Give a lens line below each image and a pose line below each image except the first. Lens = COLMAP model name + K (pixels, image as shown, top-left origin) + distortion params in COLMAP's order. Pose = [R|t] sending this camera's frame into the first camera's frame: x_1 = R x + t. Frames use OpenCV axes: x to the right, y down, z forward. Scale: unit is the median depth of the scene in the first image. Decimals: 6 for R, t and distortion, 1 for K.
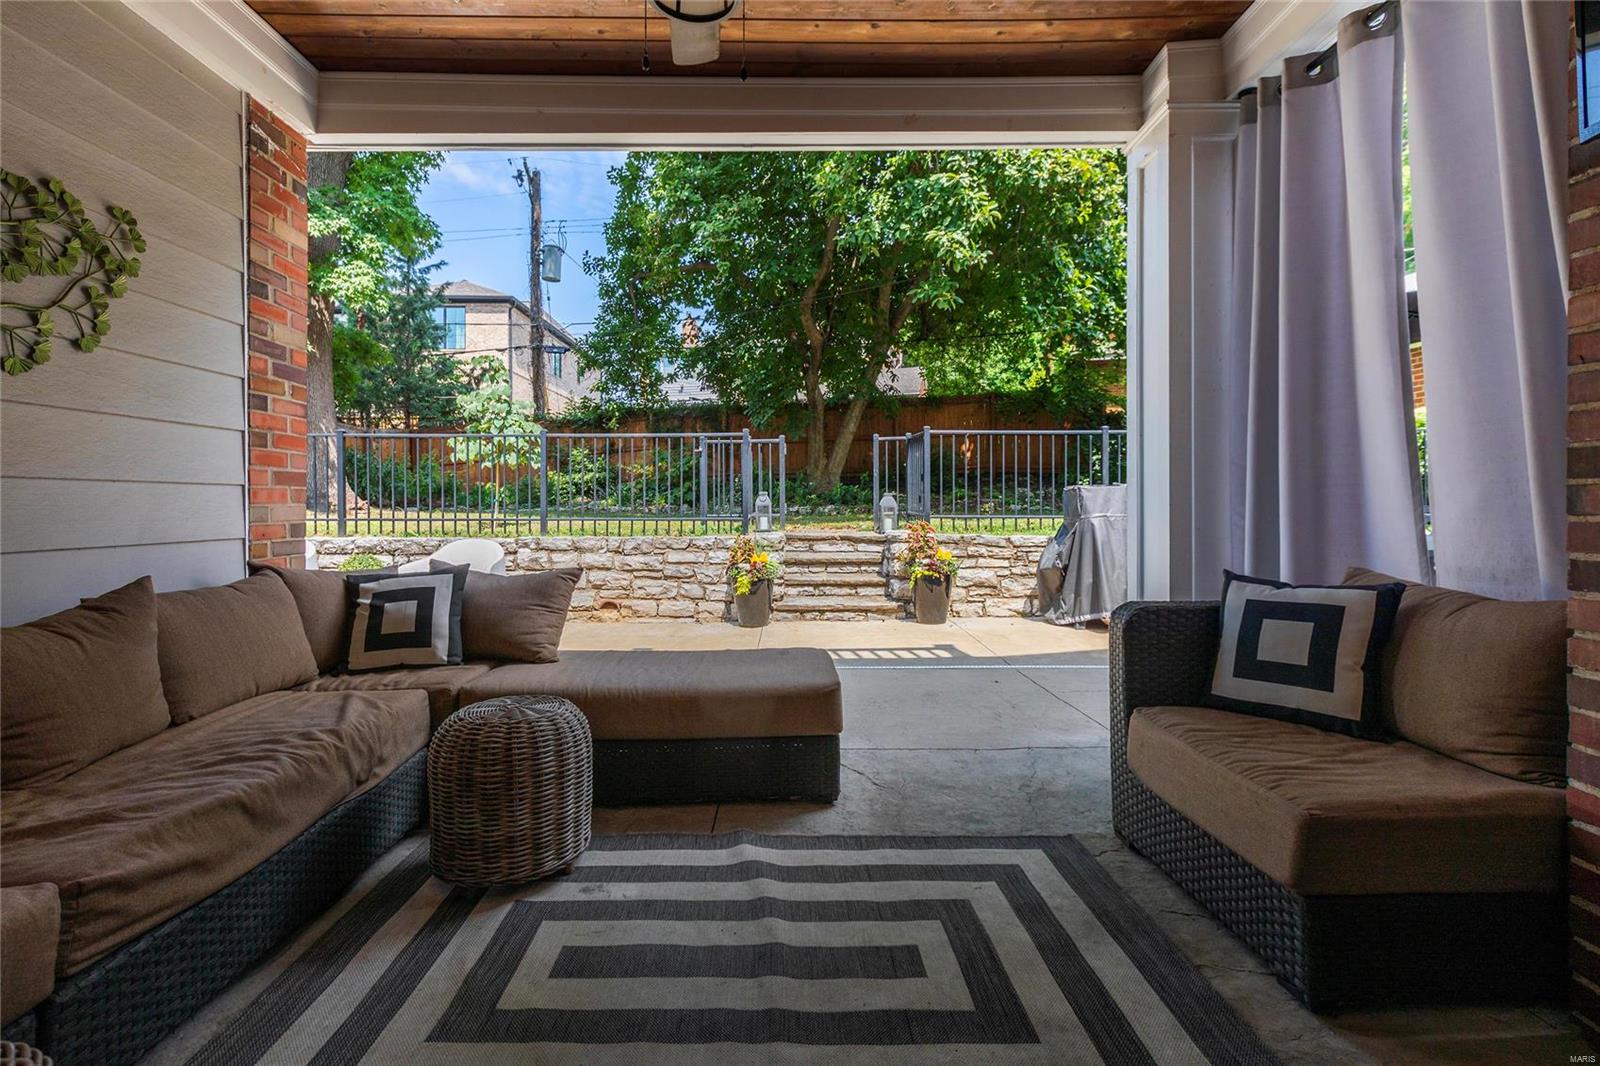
lens RADIAL K [[752.1, 0, 791.1], [0, 752.1, 503.3], [0, 0, 1]] dist [-0.002783, -0.000131]
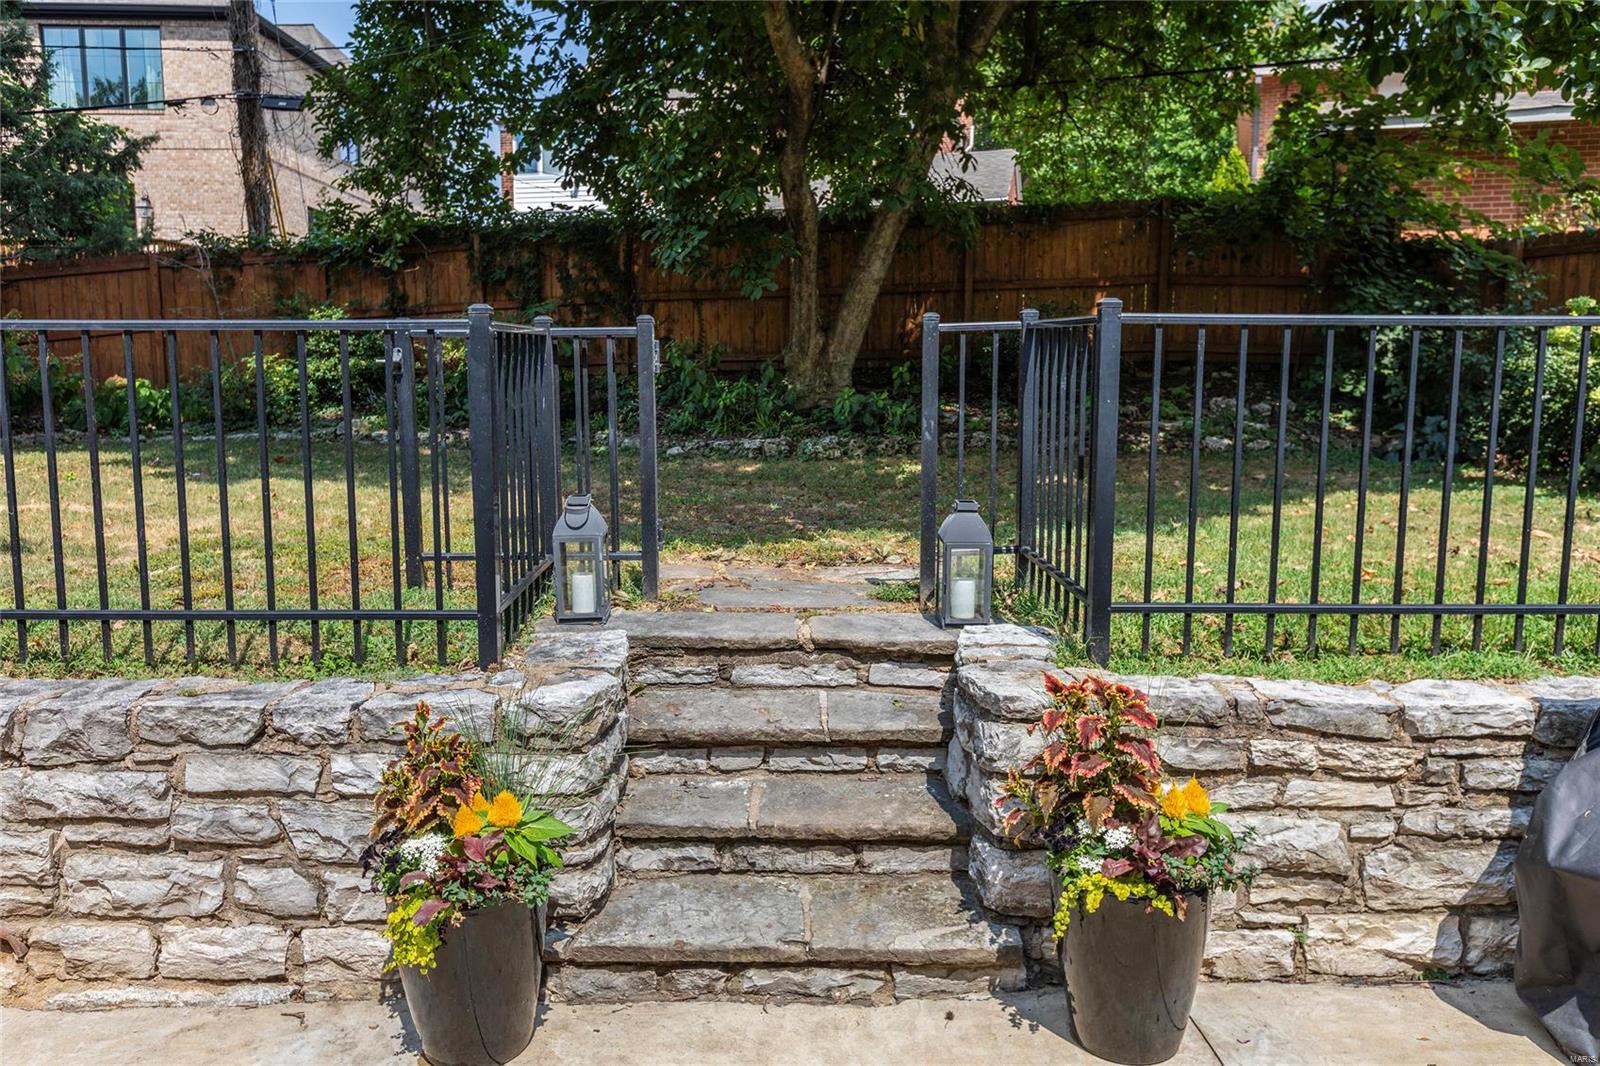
lens RADIAL K [[1222.5, 0, 801.7], [0, 1222.5, 537.2], [0, 0, 1]] dist [0.011128, 0.001047]
pose [[0.999891, 0.001553, 0.014684, 0.053618], [-0.003349, 0.992386, 0.123117, -0.066471], [-0.014381, -0.123153, 0.992283, 0.504415]]
